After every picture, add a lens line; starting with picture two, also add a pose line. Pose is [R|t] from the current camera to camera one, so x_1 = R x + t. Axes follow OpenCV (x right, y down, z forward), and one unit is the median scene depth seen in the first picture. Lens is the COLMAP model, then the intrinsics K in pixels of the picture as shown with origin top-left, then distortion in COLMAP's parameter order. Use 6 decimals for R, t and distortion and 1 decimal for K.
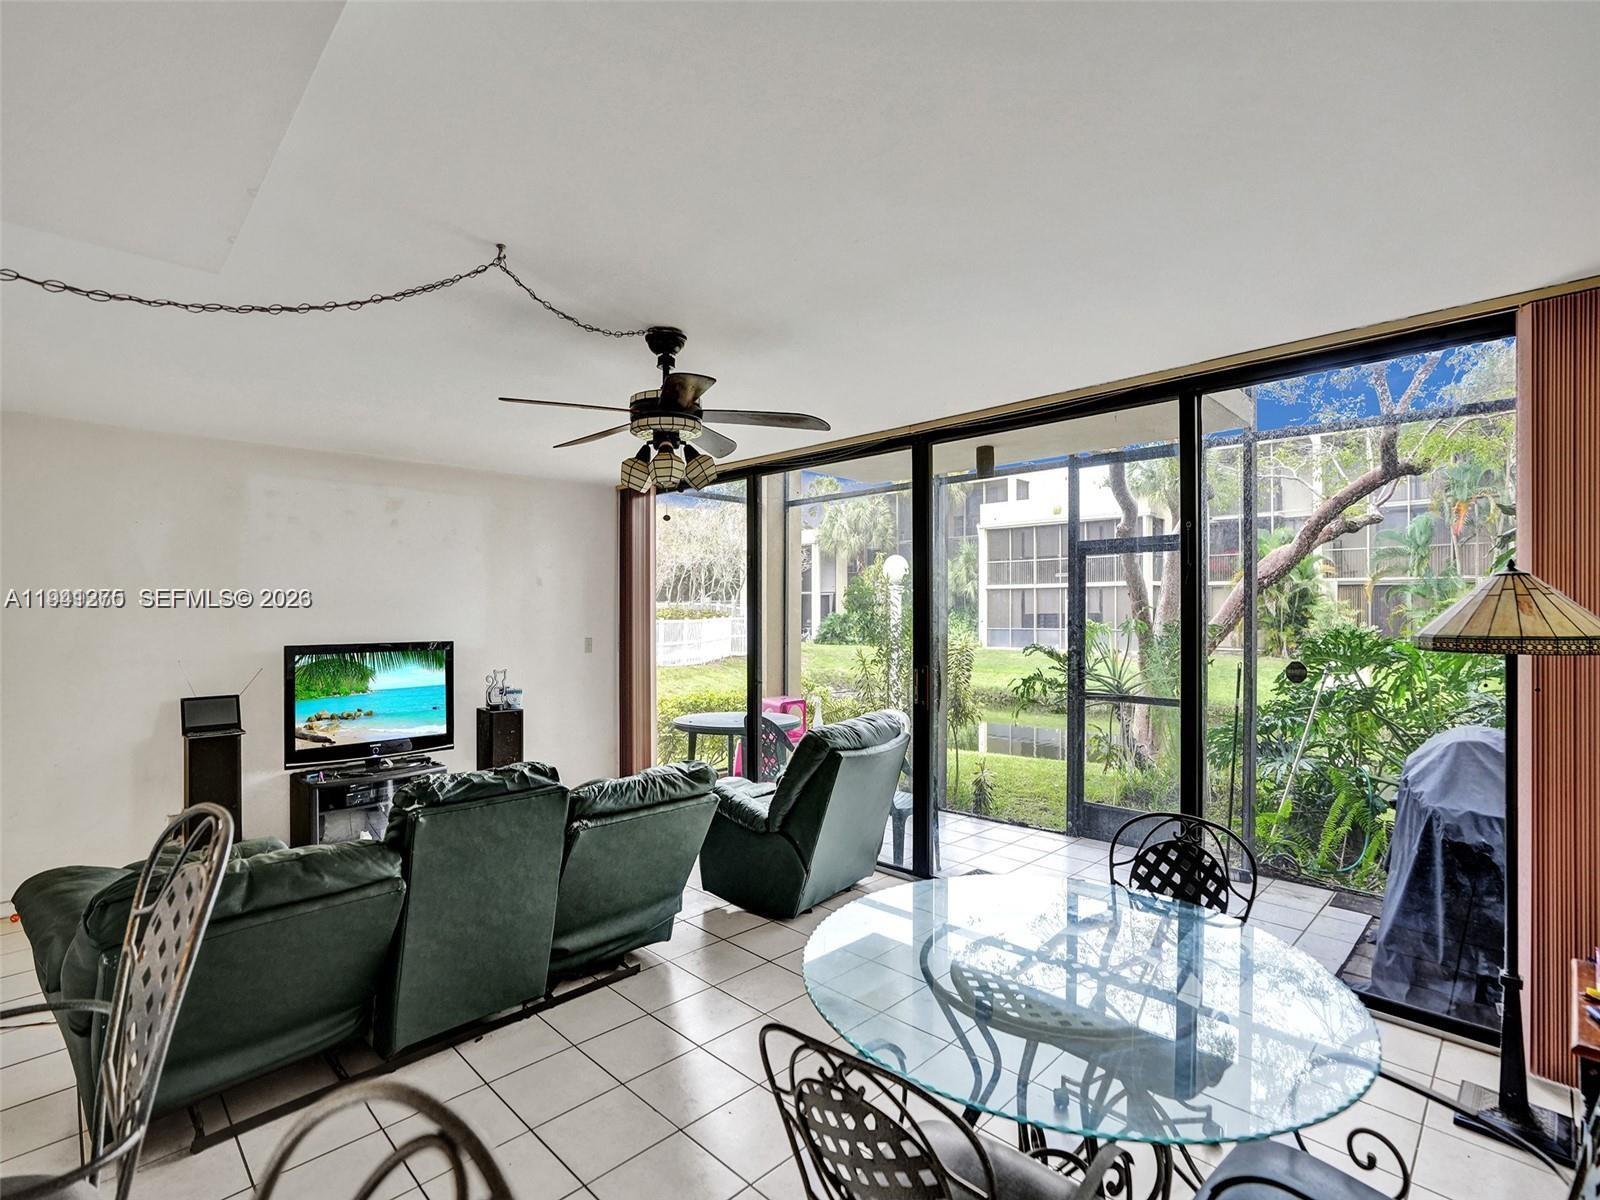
lens RADIAL K [[767.3, 0, 798.4], [0, 767.3, 608.1], [0, 0, 1]] dist [-0.059369, 0.024541]
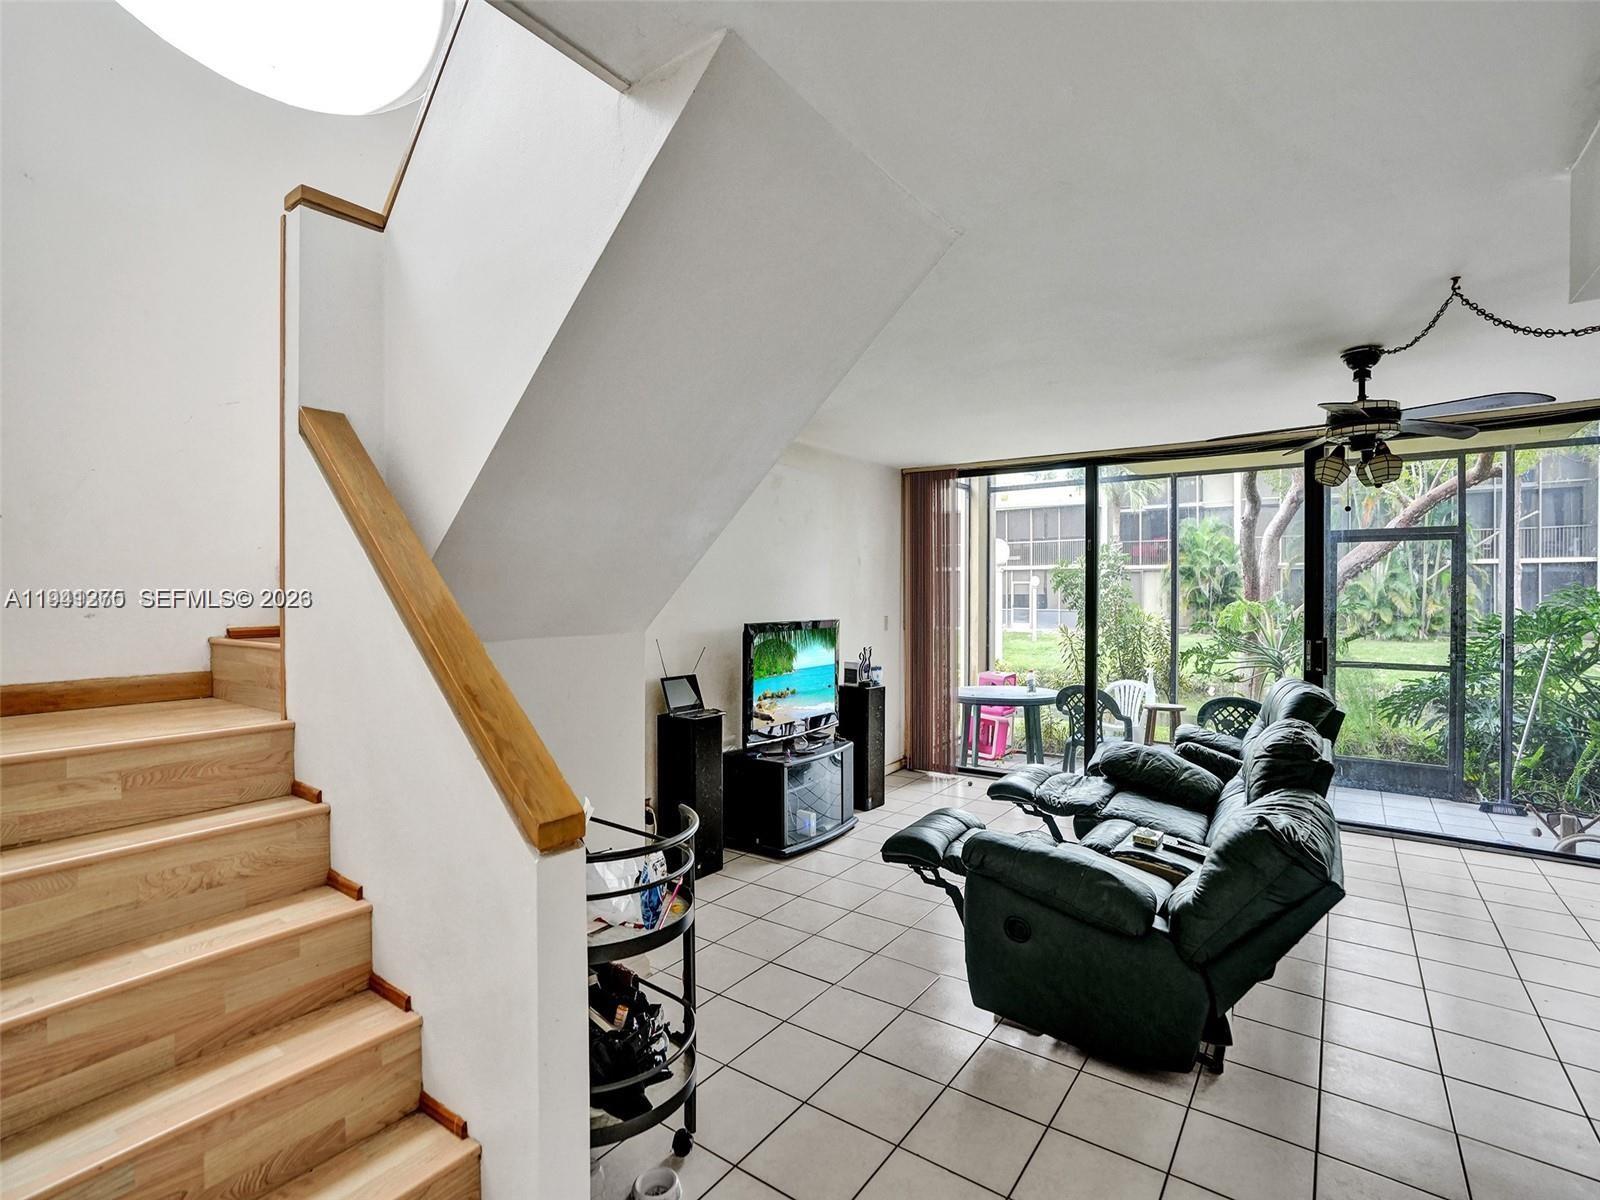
lens RADIAL K [[767.3, 0, 798.4], [0, 767.3, 608.1], [0, 0, 1]] dist [-0.059369, 0.024541]
pose [[0.989011, -0.002131, 0.147824, -0.726535], [-0.001299, 0.999732, 0.023101, 0.004675], [-0.147833, -0.023039, 0.988744, -0.009547]]
